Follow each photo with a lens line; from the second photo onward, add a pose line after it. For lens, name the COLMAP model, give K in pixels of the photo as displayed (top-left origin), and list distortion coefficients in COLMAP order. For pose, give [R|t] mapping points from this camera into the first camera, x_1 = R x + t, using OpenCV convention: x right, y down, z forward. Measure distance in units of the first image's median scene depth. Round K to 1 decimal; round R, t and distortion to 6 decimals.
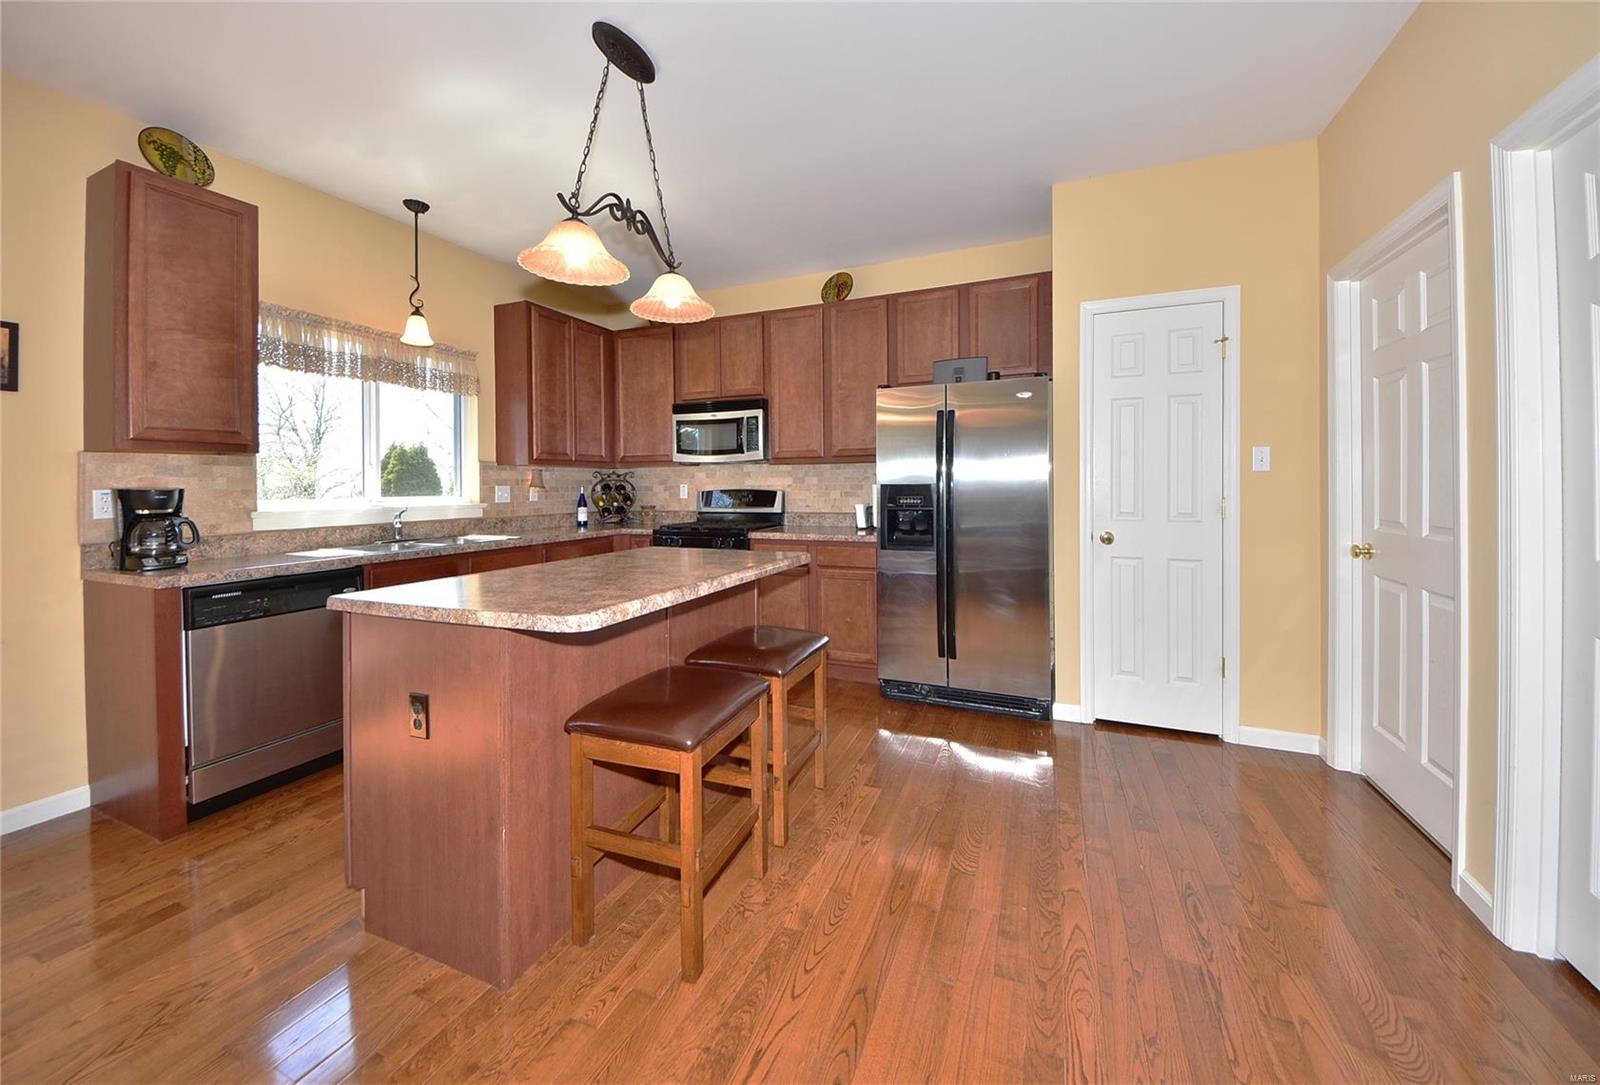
lens RADIAL K [[573.6, 0, 813.0], [0, 573.6, 505.1], [0, 0, 1]] dist [0.011506, -0.010950]
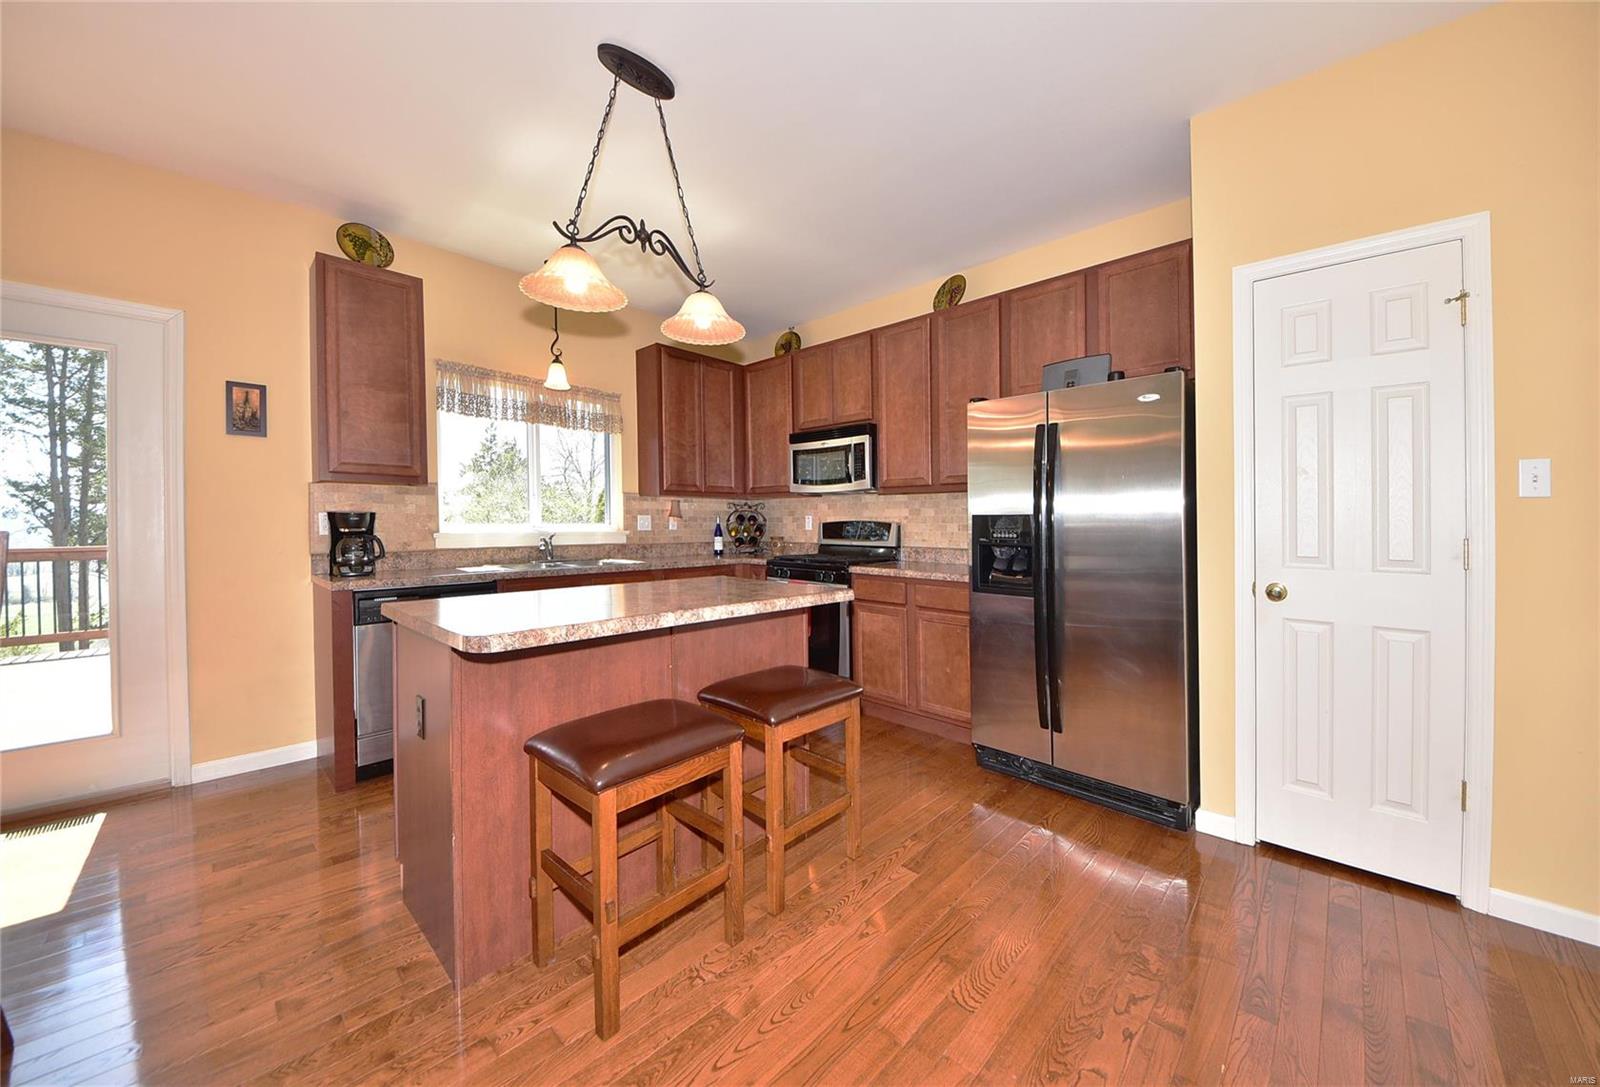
lens RADIAL K [[582.6, 0, 825.2], [0, 582.6, 538.2], [0, 0, 1]] dist [-0.000356, -0.000205]
pose [[0.939733, 0.022489, -0.341168, 0.203320], [-0.024538, 0.999697, -0.001692, 0.004638], [0.341027, 0.009962, 0.940001, 0.108024]]
